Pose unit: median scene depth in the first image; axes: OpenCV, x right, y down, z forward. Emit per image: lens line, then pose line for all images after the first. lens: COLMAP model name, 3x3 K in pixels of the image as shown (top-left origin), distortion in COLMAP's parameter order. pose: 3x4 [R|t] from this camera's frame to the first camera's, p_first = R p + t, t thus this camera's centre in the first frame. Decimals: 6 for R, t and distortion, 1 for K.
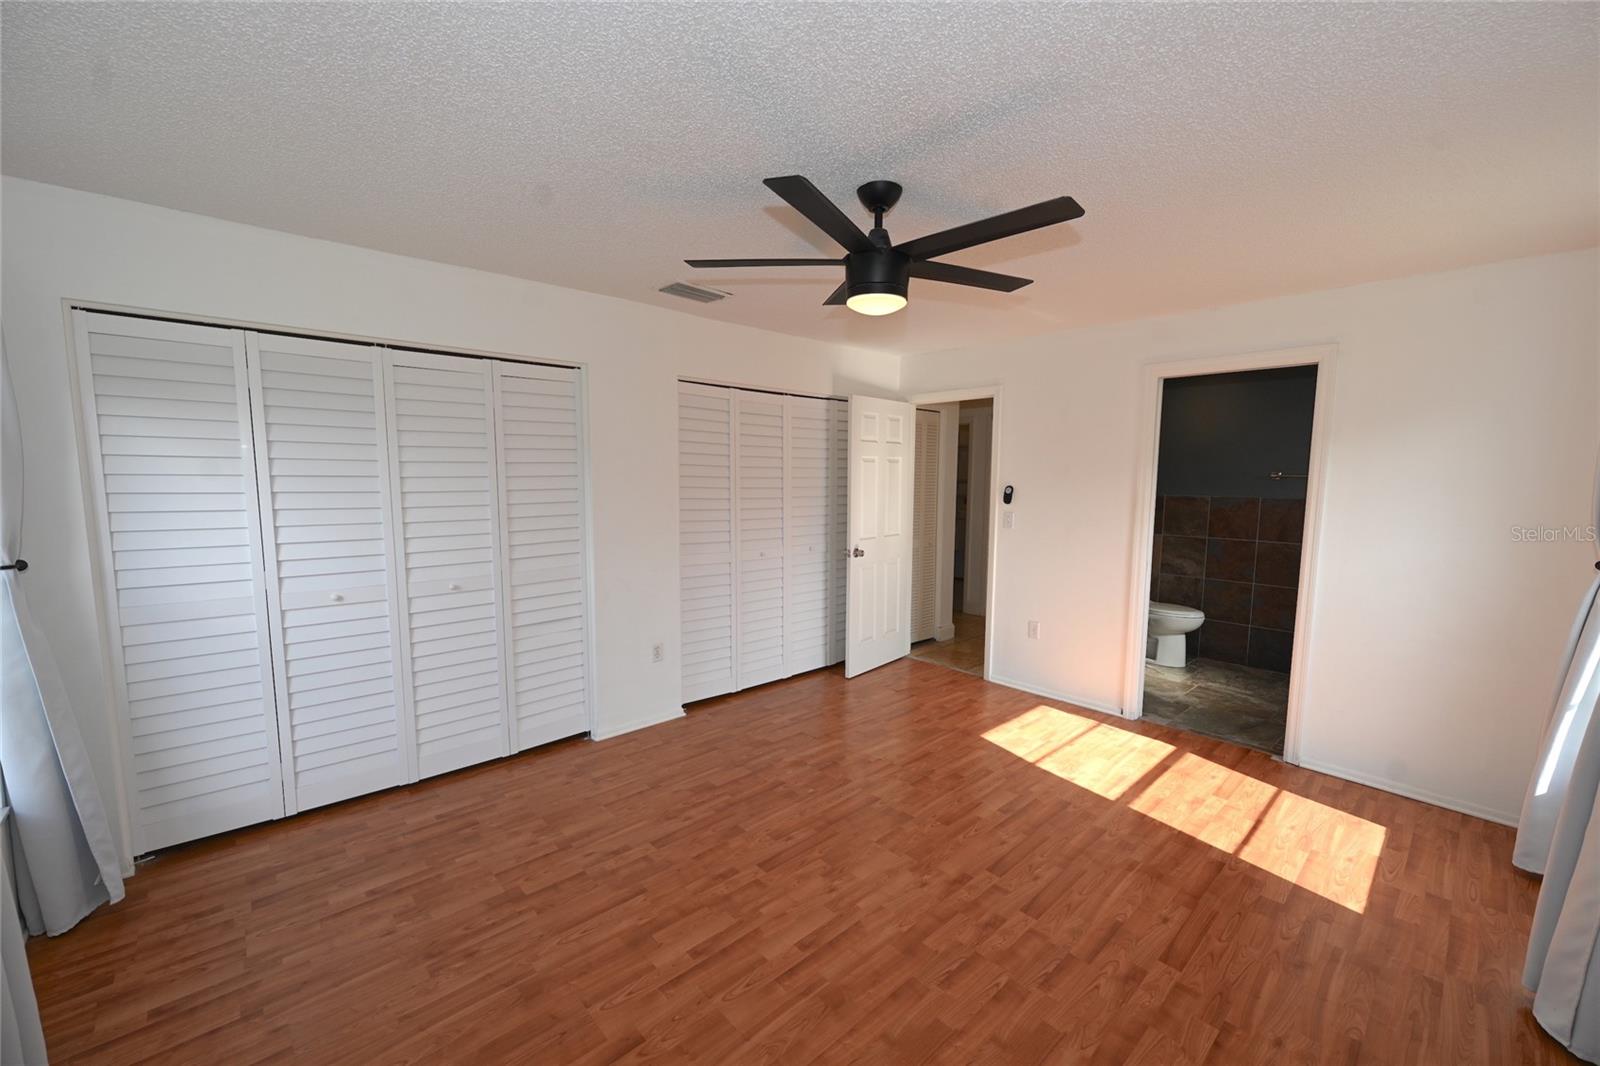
lens RADIAL K [[639.5, 0, 800.0], [0, 639.5, 533.0], [0, 0, 1]] dist [-0.001192, -0.000357]
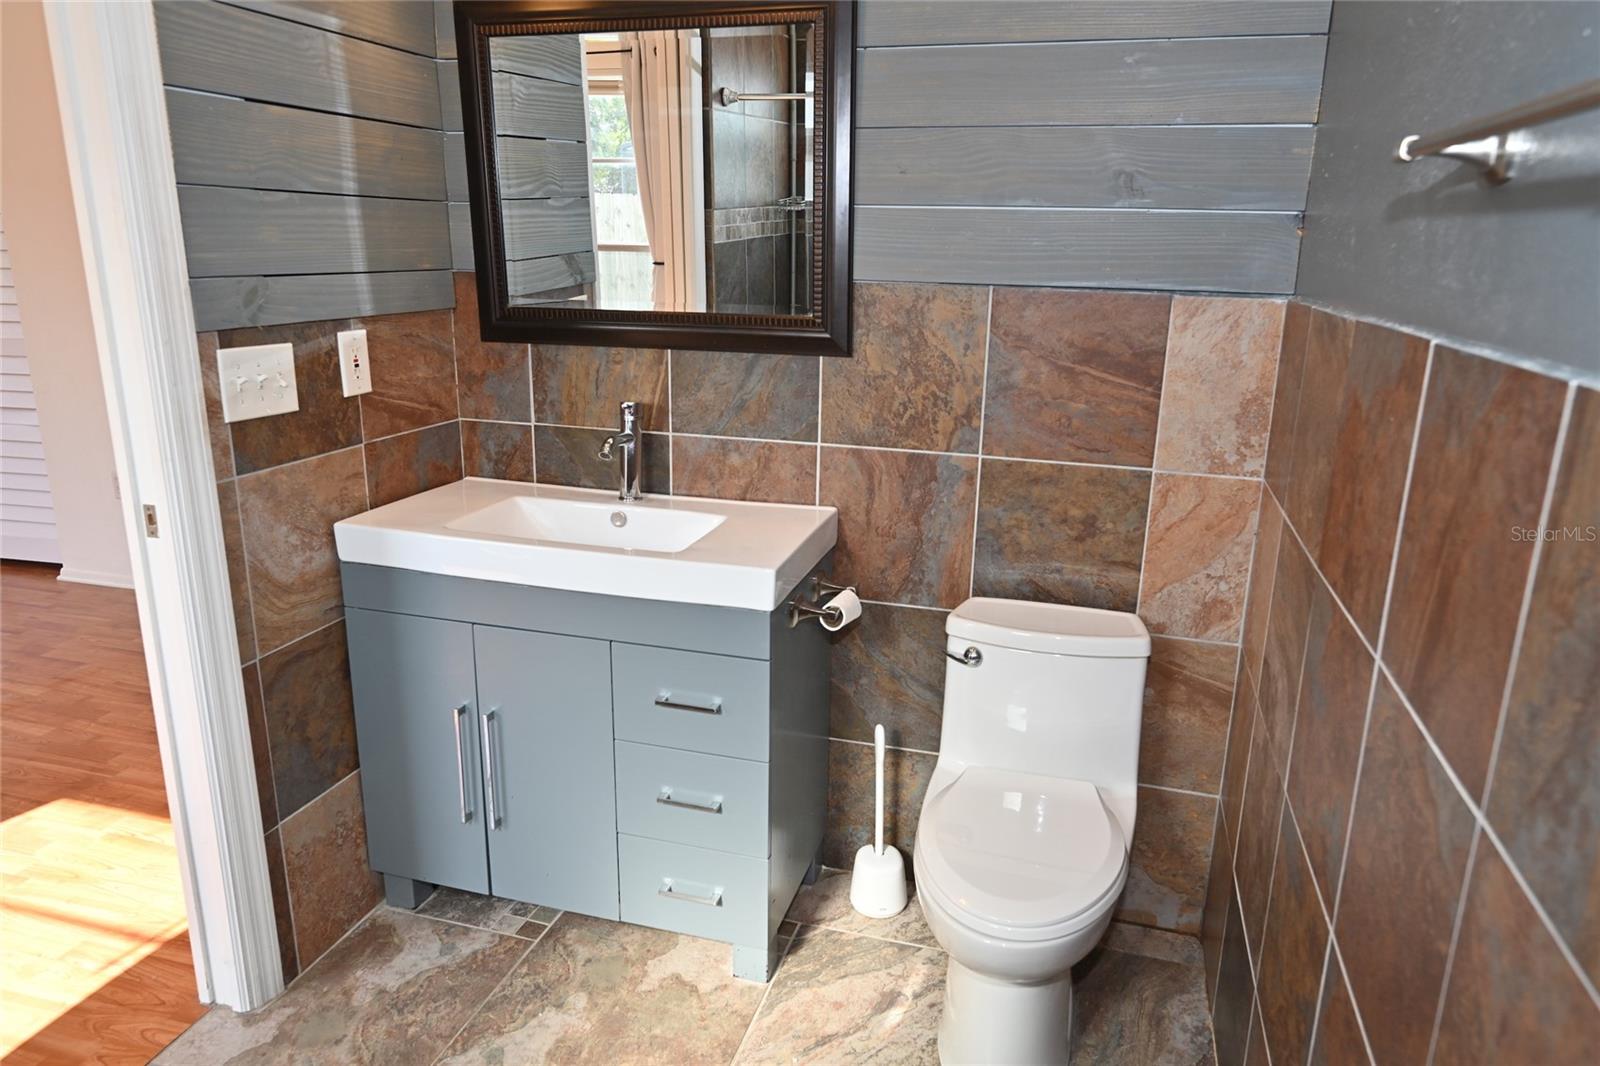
lens RADIAL K [[1066.9, 0, 800.0], [0, 1066.9, 533.0], [0, 0, 1]] dist [0.002502, 0.000968]
pose [[0.515134, 0.229493, -0.825815, 1.620458], [-0.088776, 0.972592, 0.214904, -0.106471], [0.852499, -0.037392, 0.521389, 1.515092]]
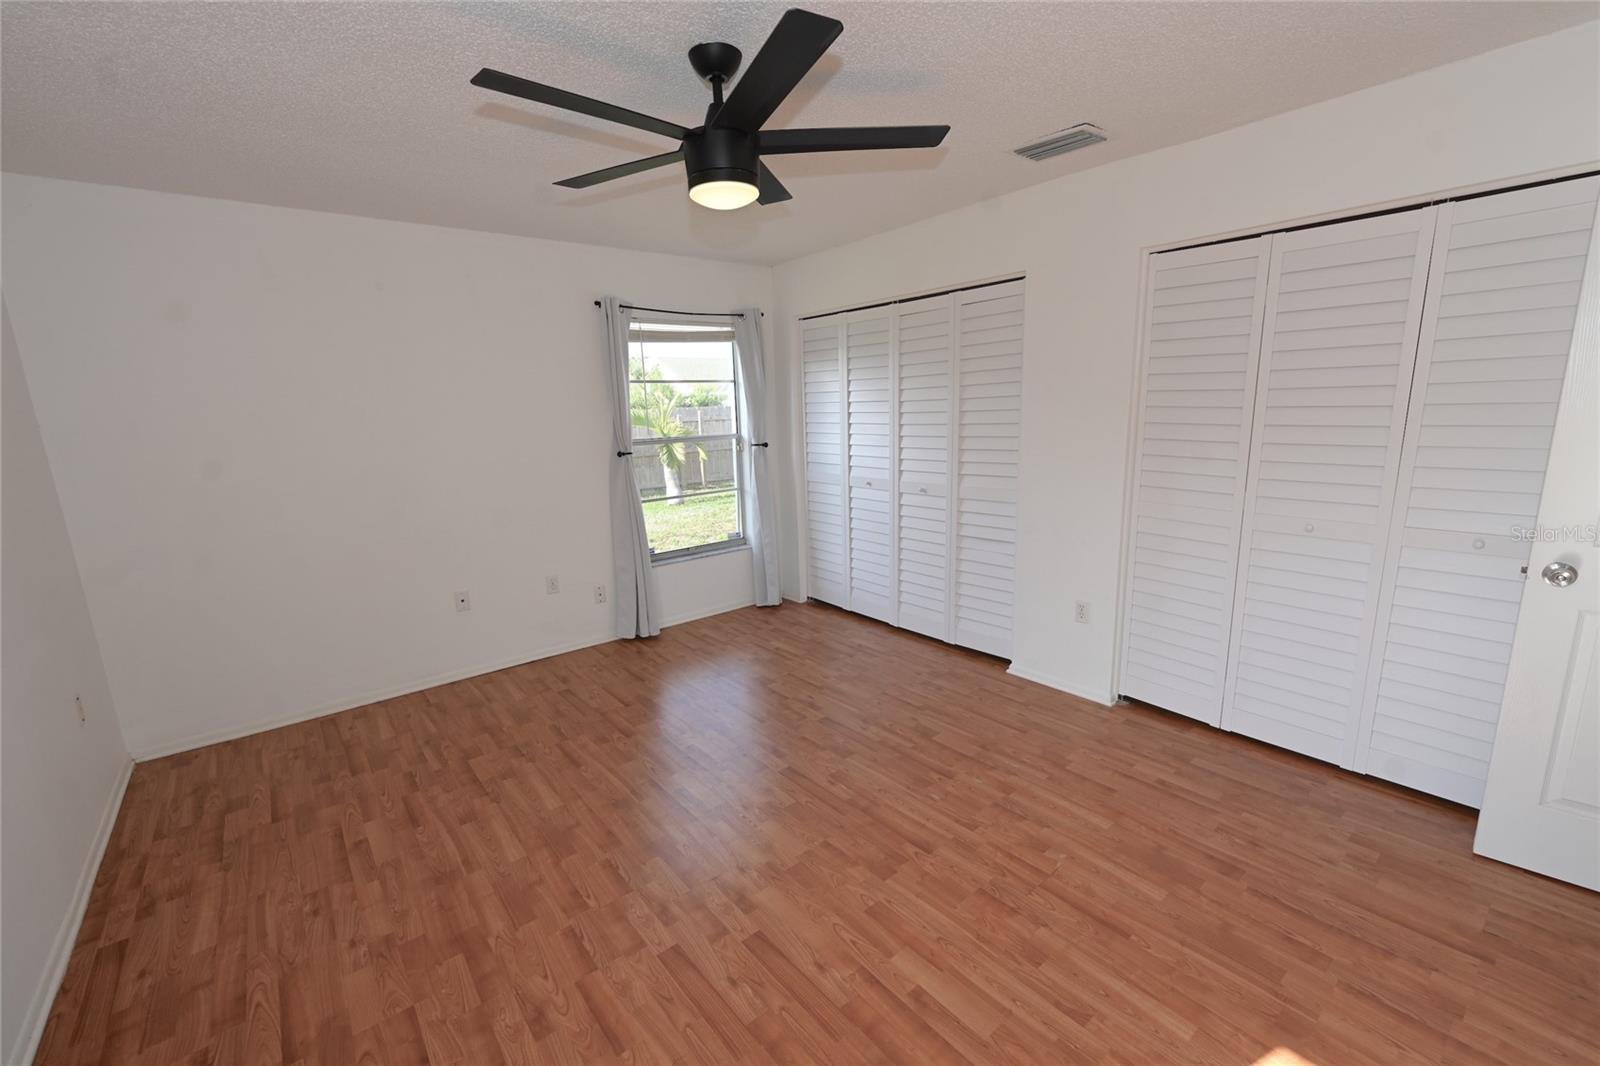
lens RADIAL K [[667.5, 0, 805.4], [0, 667.5, 542.3], [0, 0, 1]] dist [-0.000139, 0.000047]
pose [[-0.059421, 0.196859, -0.978629, 0.913117], [-0.061137, 0.977804, 0.200405, -0.074973], [0.996359, 0.071738, -0.046067, 1.000483]]
